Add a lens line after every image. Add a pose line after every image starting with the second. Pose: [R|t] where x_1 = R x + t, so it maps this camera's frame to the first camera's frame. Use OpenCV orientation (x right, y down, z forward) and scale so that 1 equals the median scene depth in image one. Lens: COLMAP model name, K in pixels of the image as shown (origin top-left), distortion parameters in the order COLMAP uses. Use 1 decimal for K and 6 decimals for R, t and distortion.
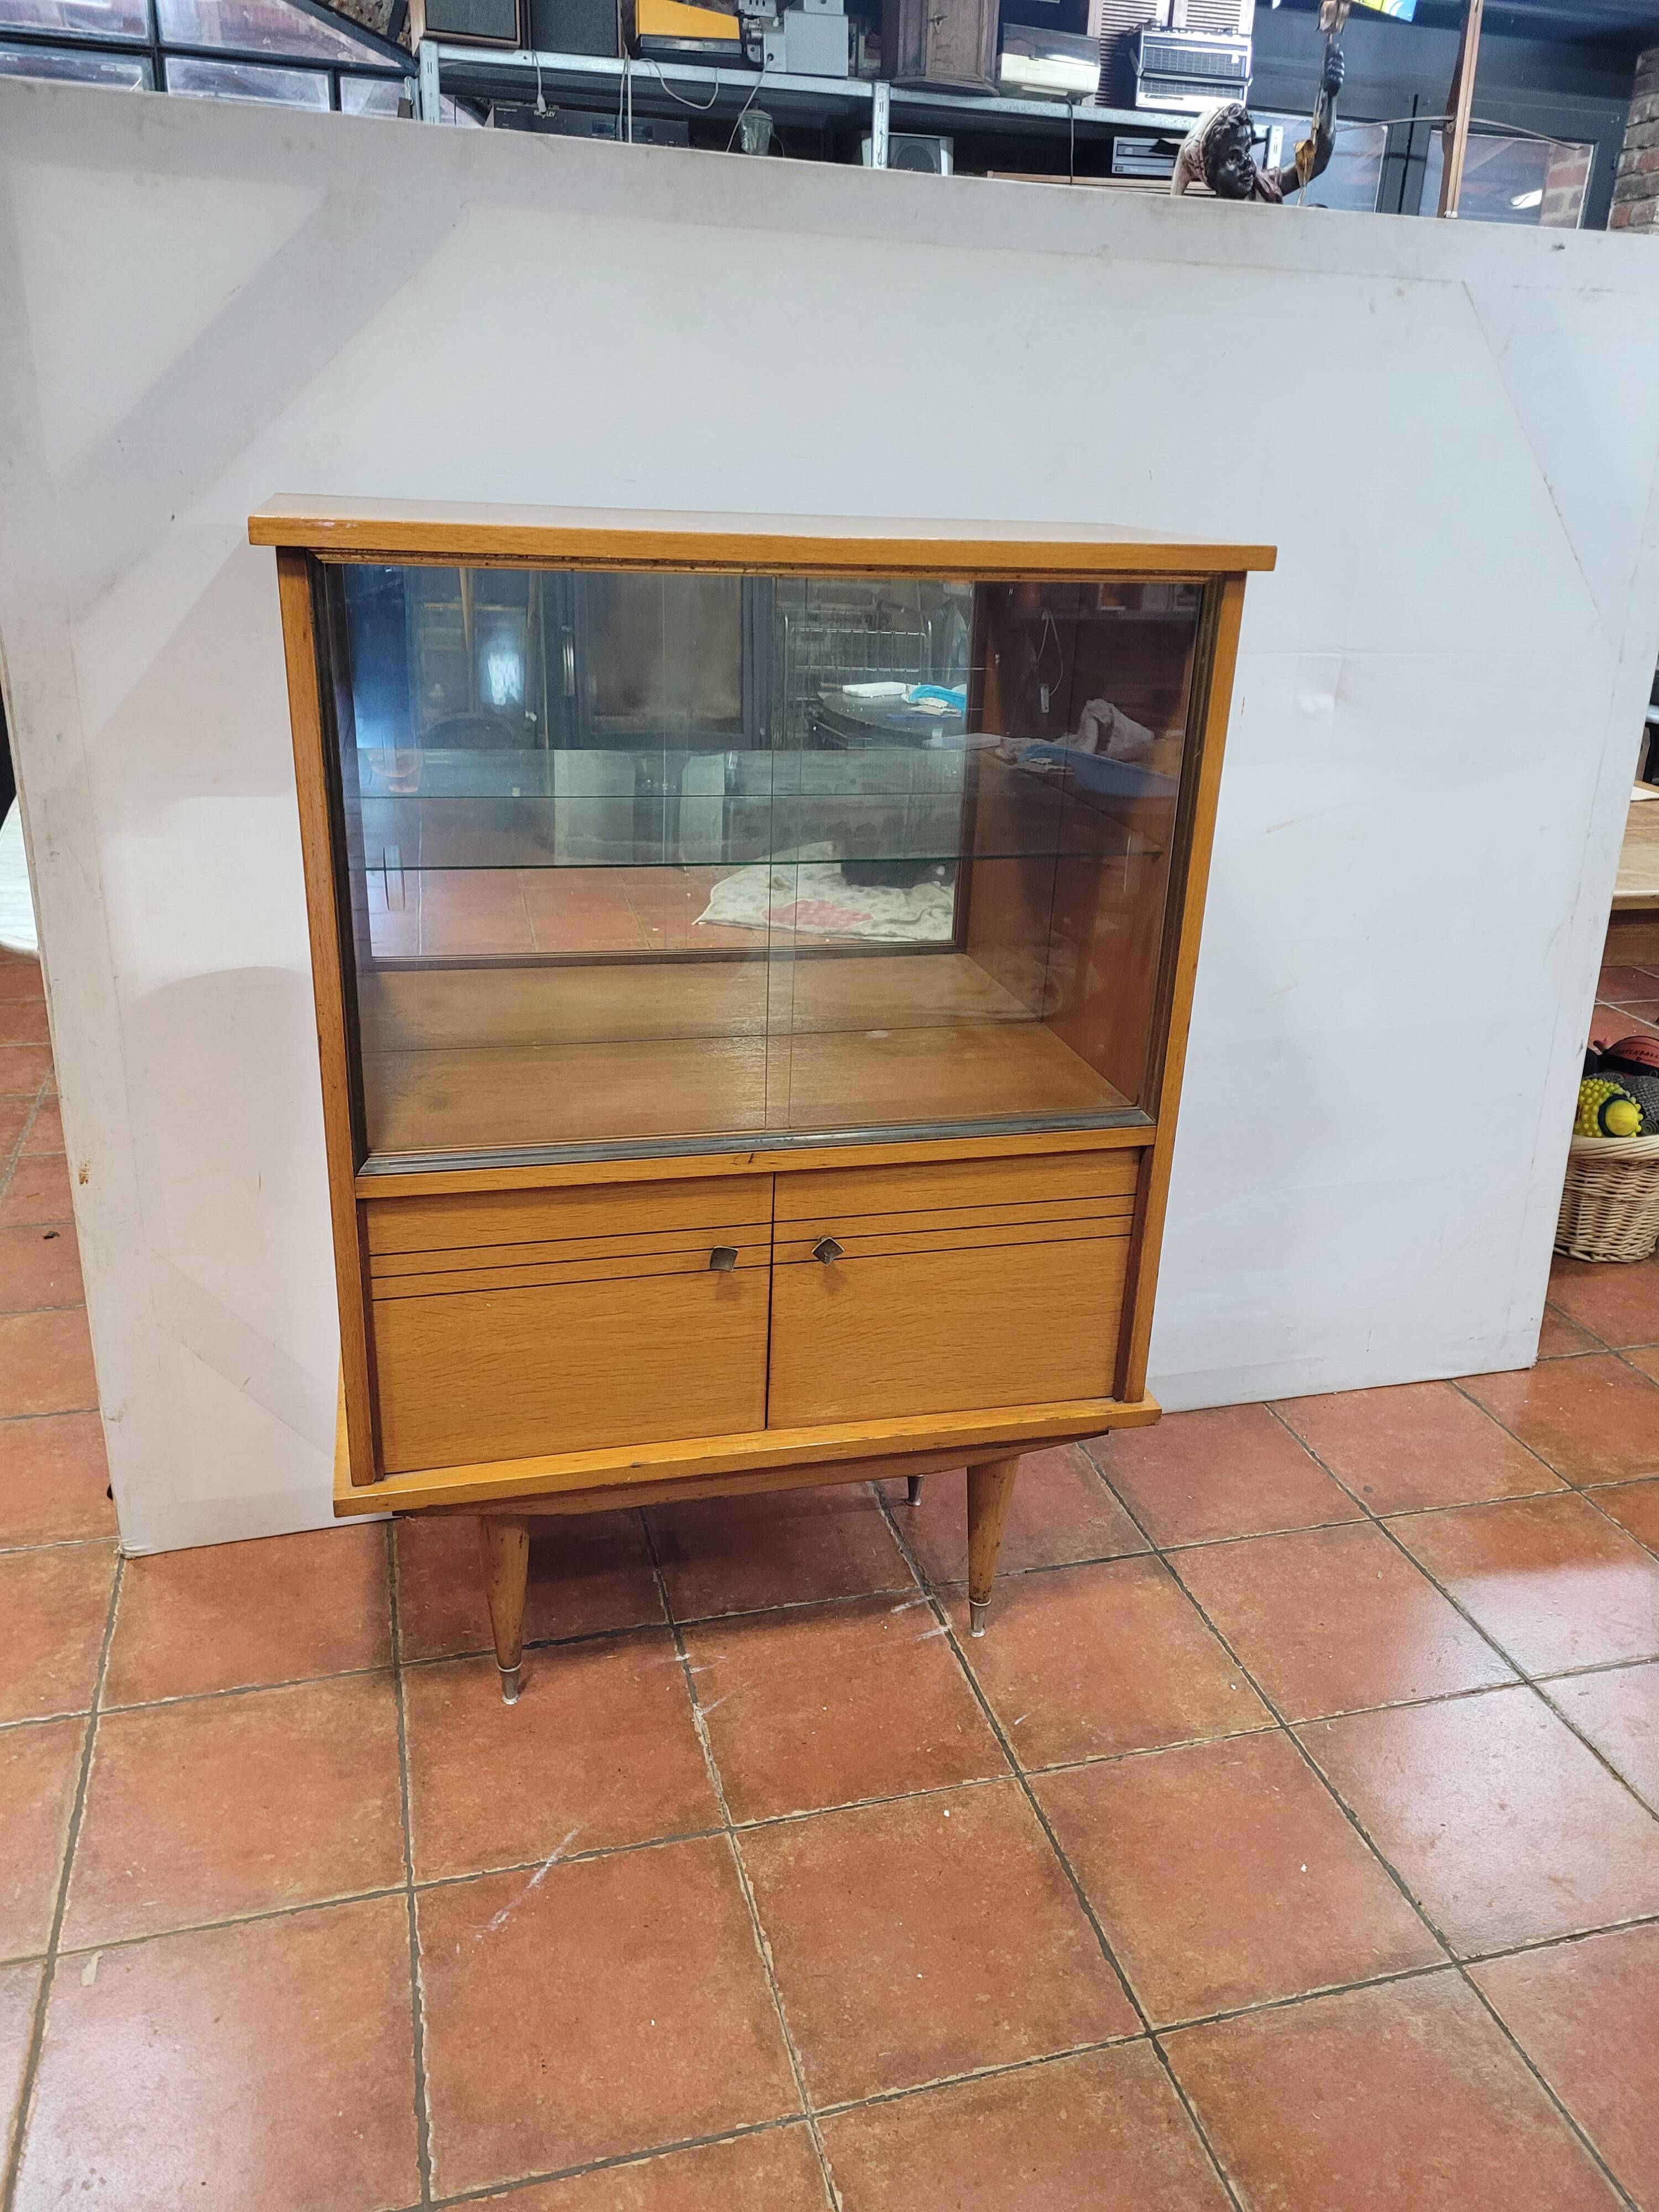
lens RADIAL K [[1653.0, 0, 842.2], [0, 1653.0, 1106.6], [0, 0, 1]] dist [0.062511, -0.055817]
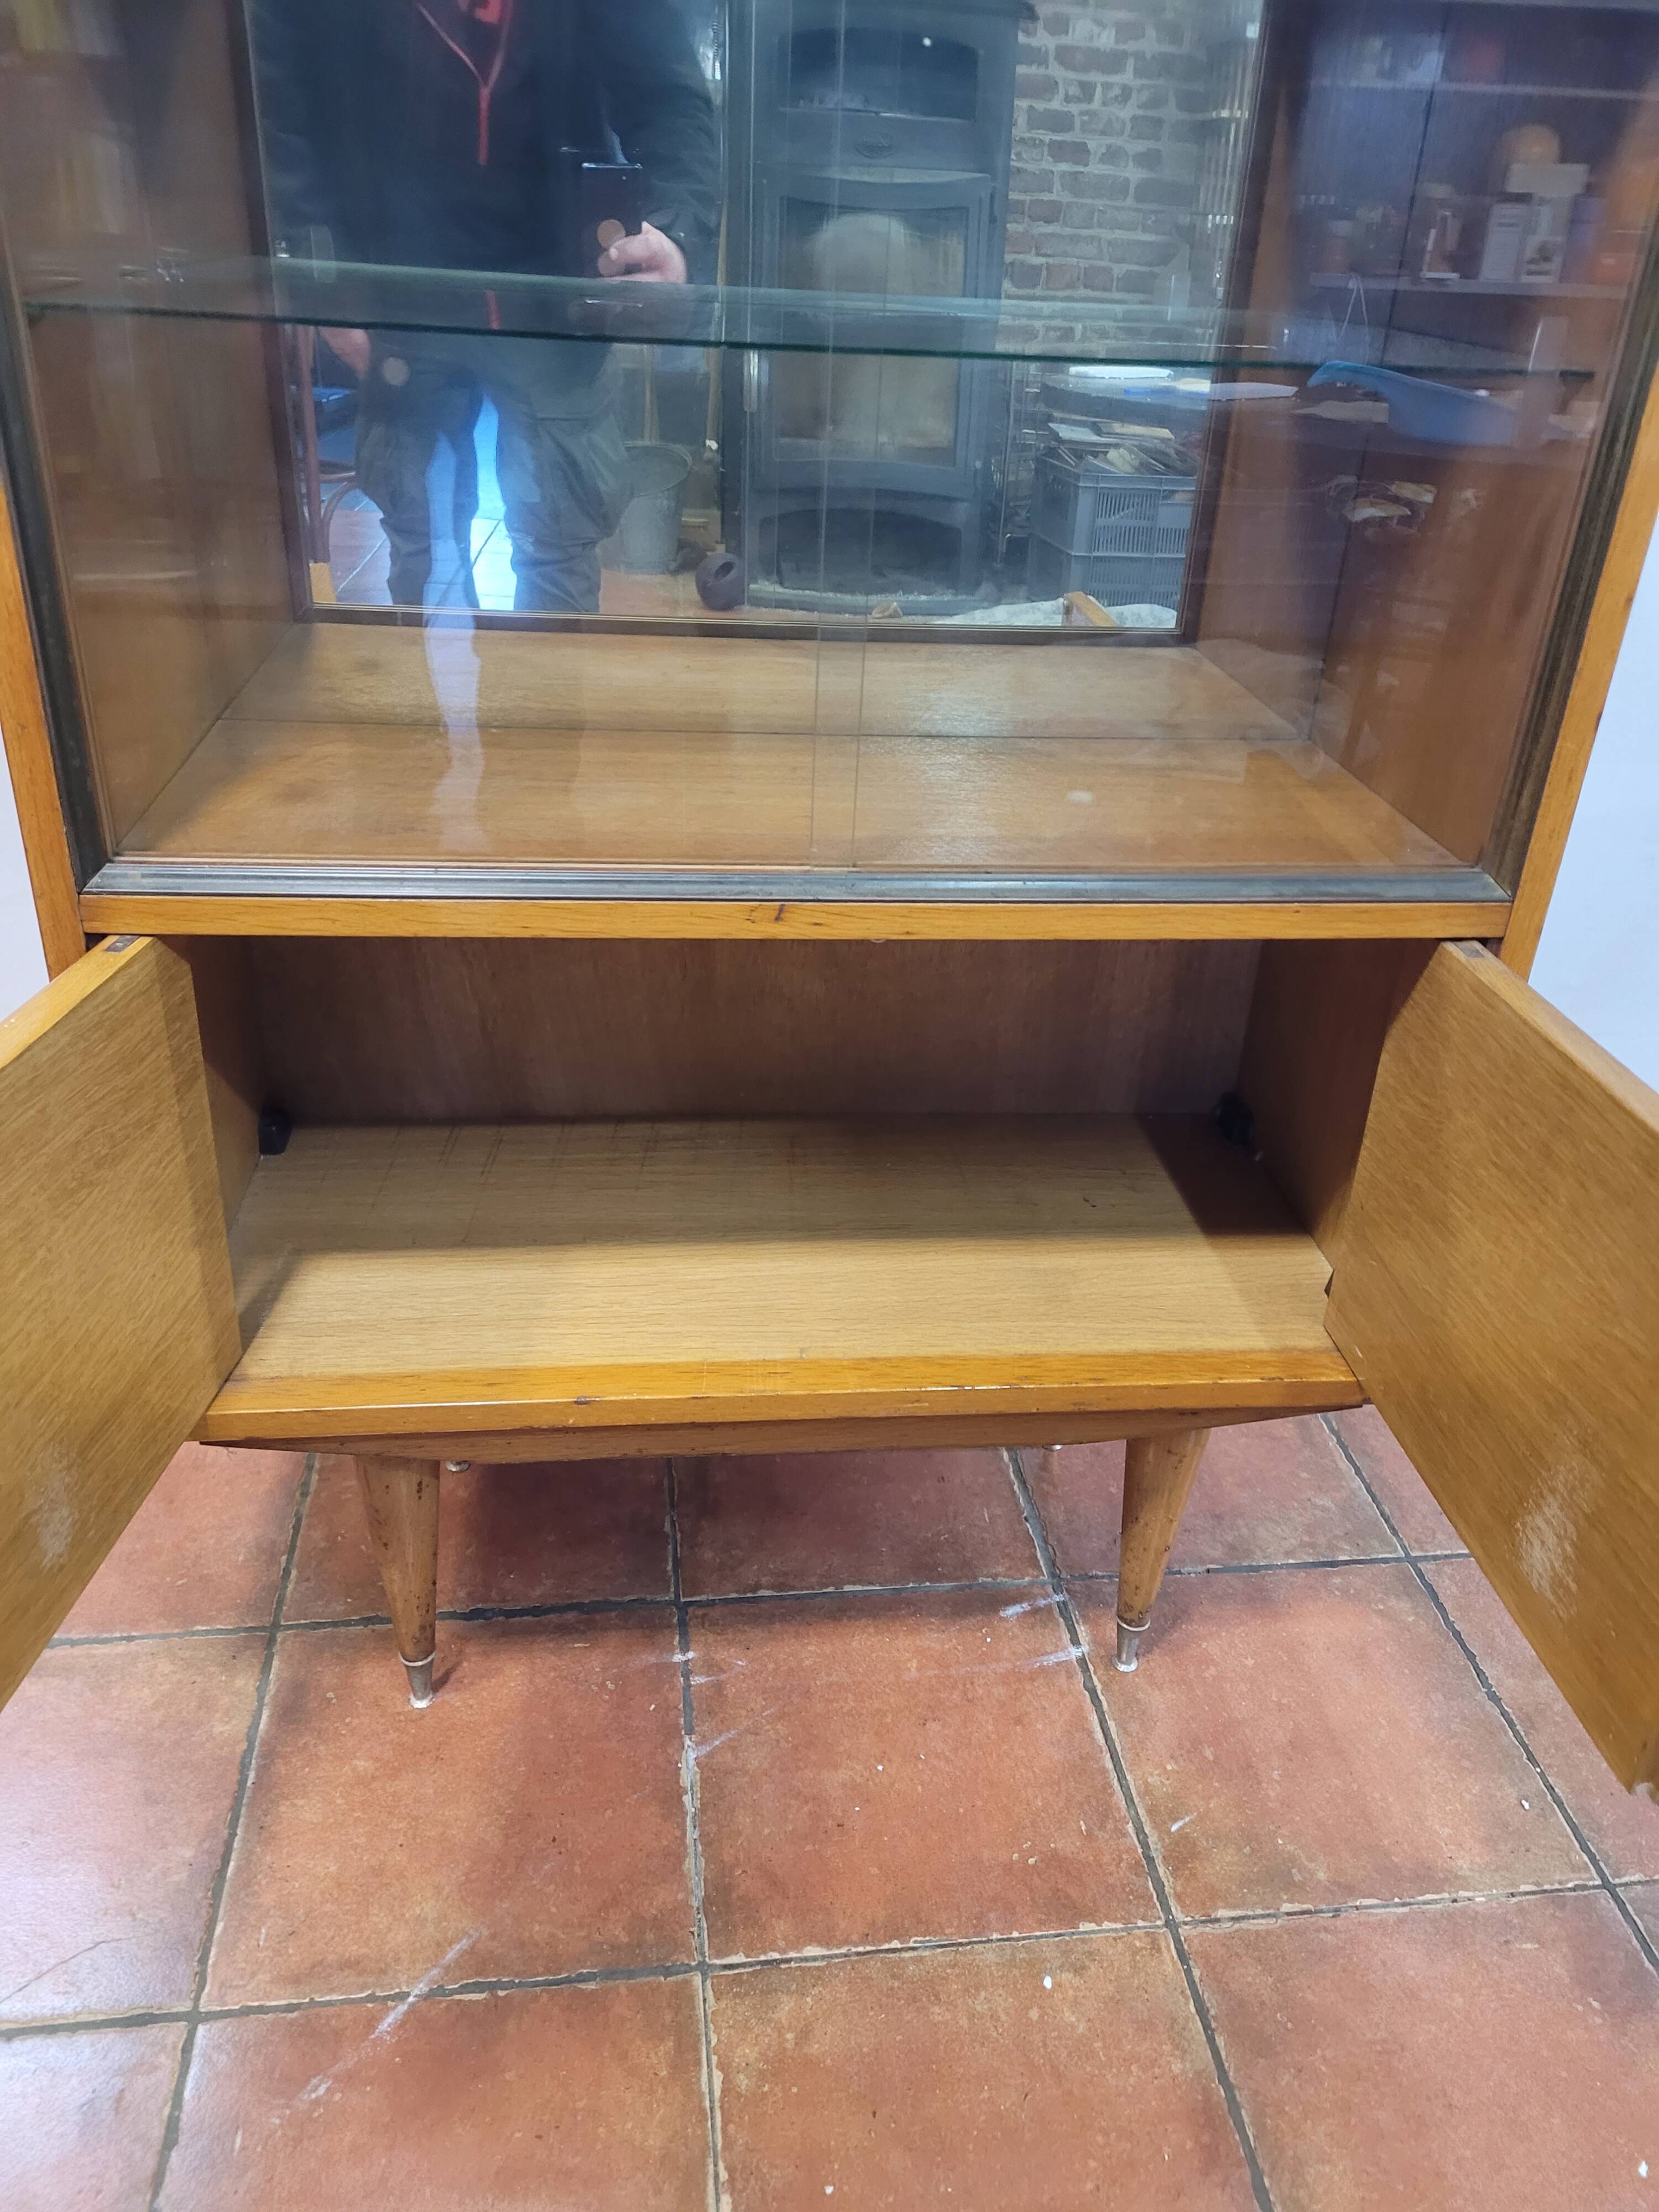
lens RADIAL K [[1653.0, 0, 846.2], [0, 1653.0, 1094.9], [0, 0, 1]] dist [0.062511, -0.055817]
pose [[0.990064, 0.074047, -0.119540, 0.036817], [-0.061388, 0.992435, 0.106317, 0.028728], [0.126509, -0.097923, 0.987120, 0.386837]]
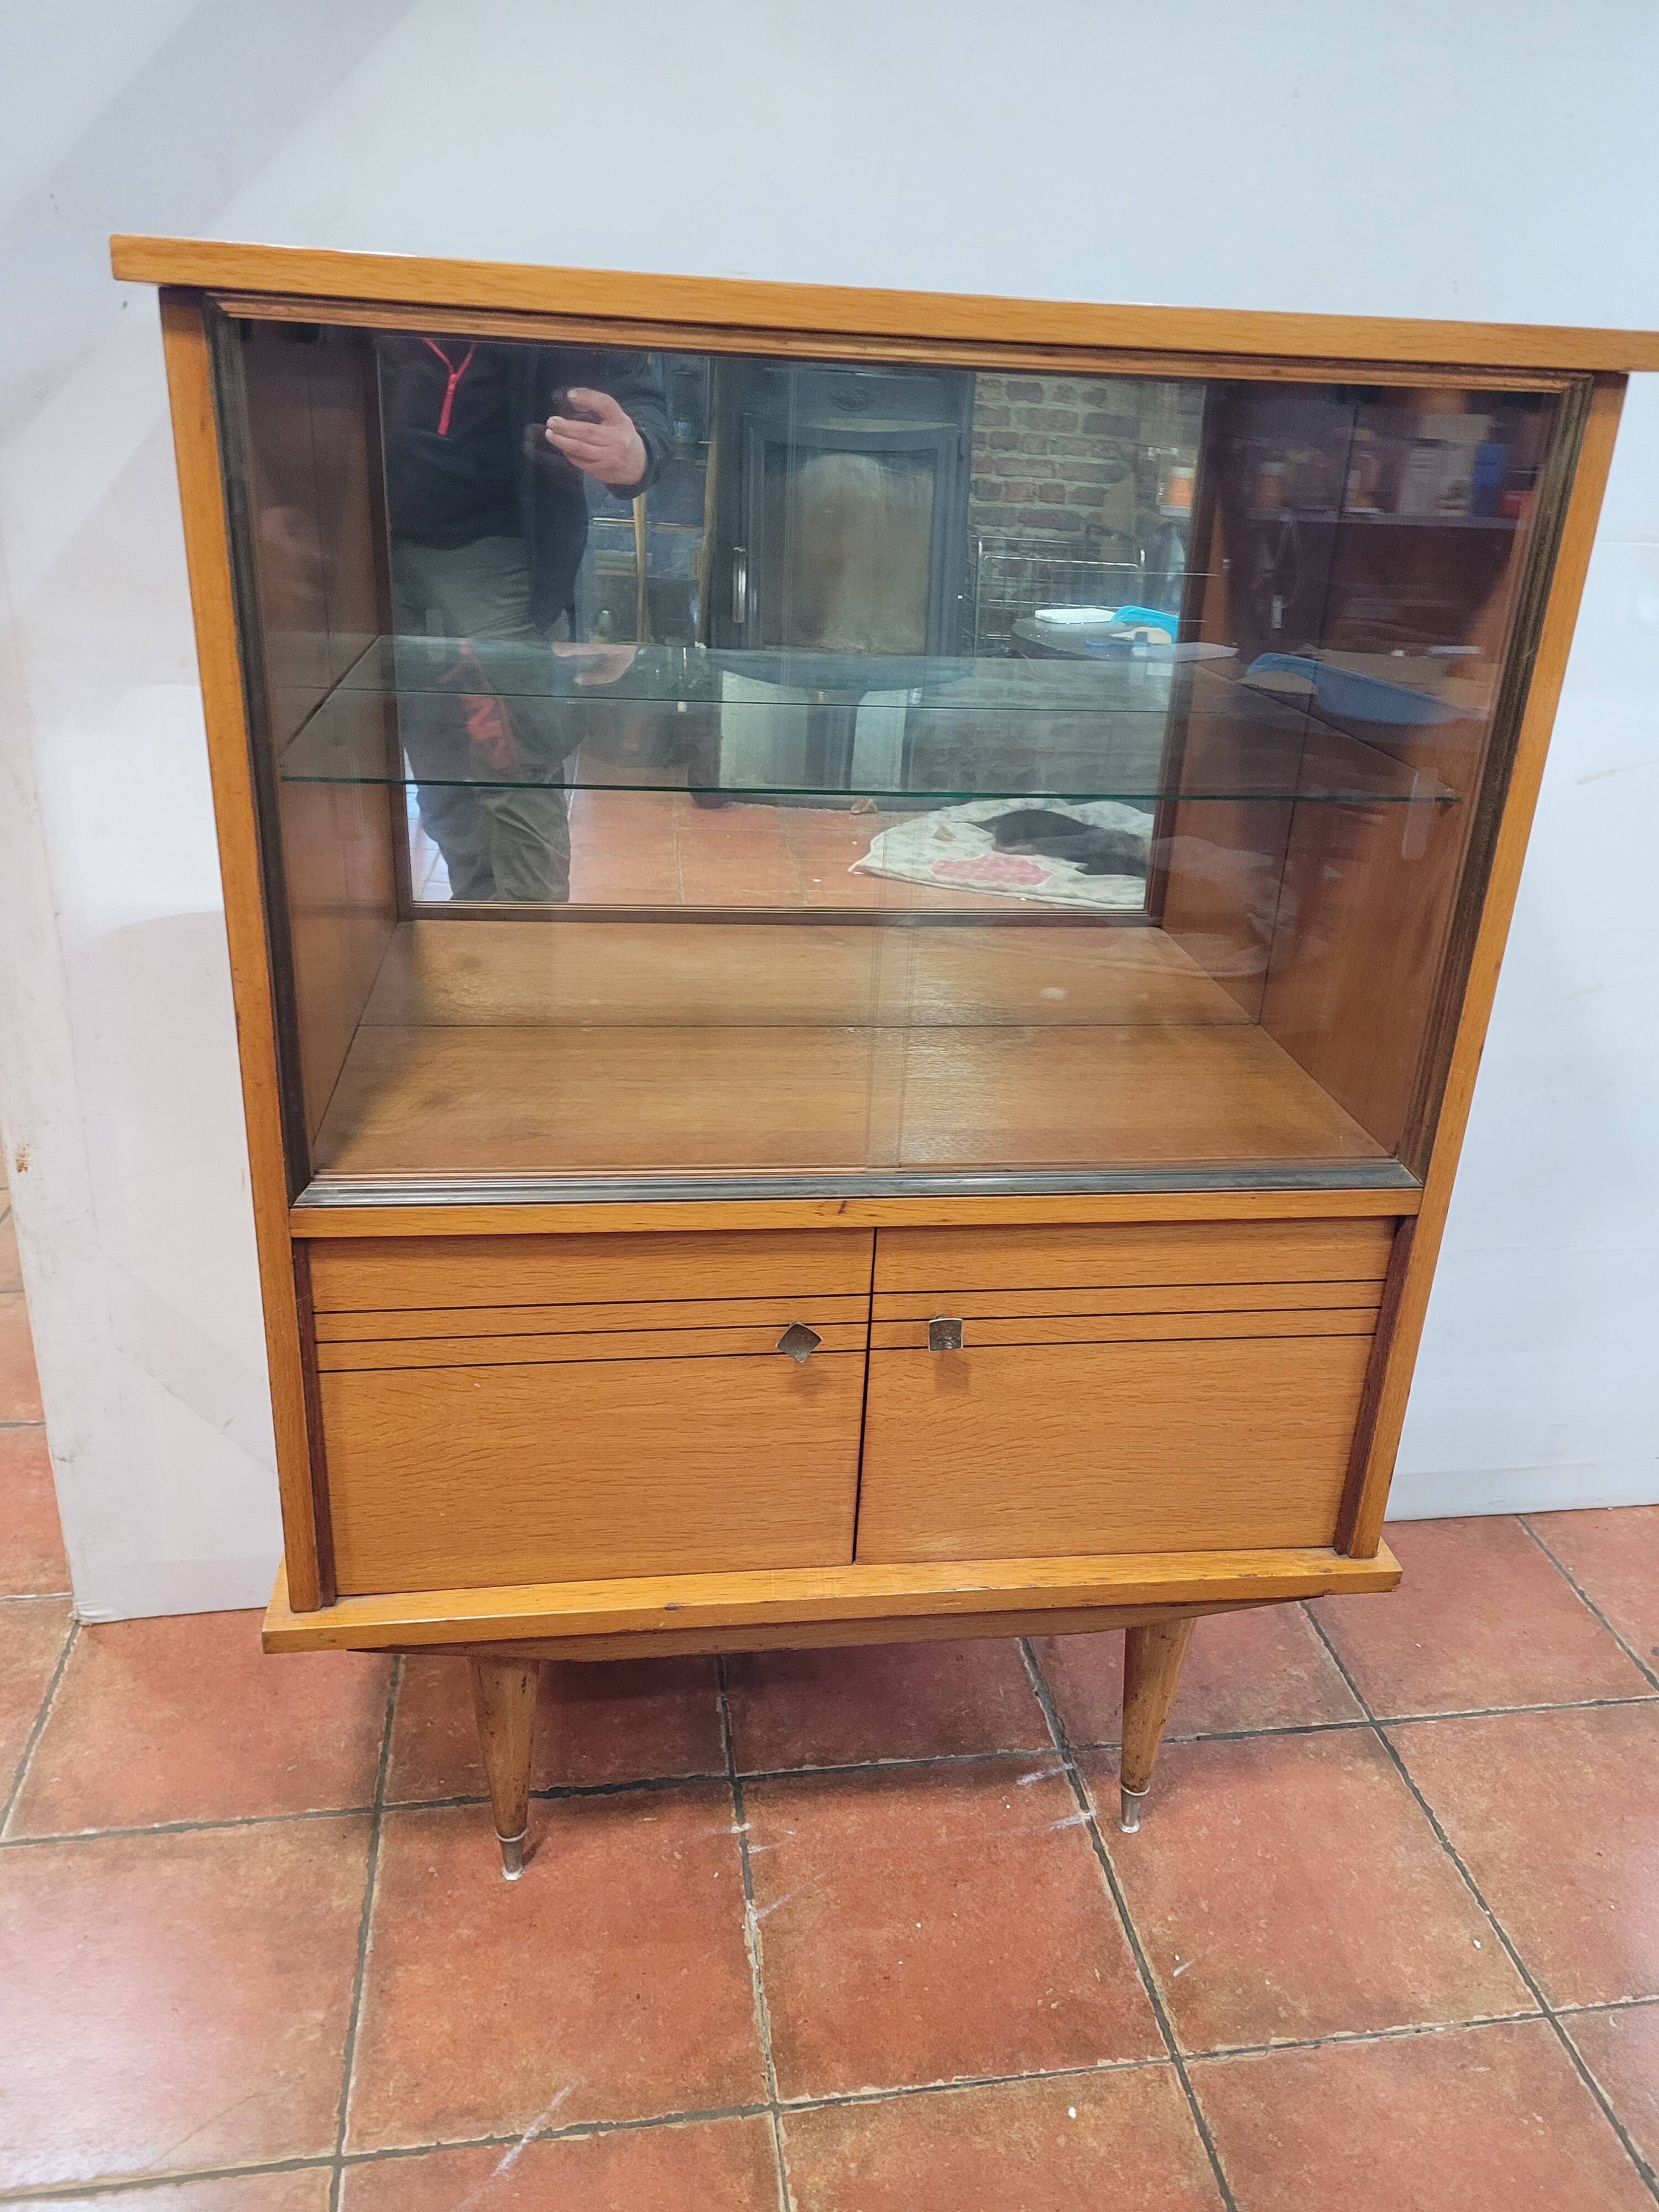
lens RADIAL K [[1653.0, 0, 861.7], [0, 1653.0, 1089.8], [0, 0, 1]] dist [0.062511, -0.055817]
pose [[0.993778, 0.053694, -0.097583, 0.018196], [-0.052030, 0.998455, 0.019514, -0.030330], [0.098480, -0.014316, 0.995036, 0.259344]]
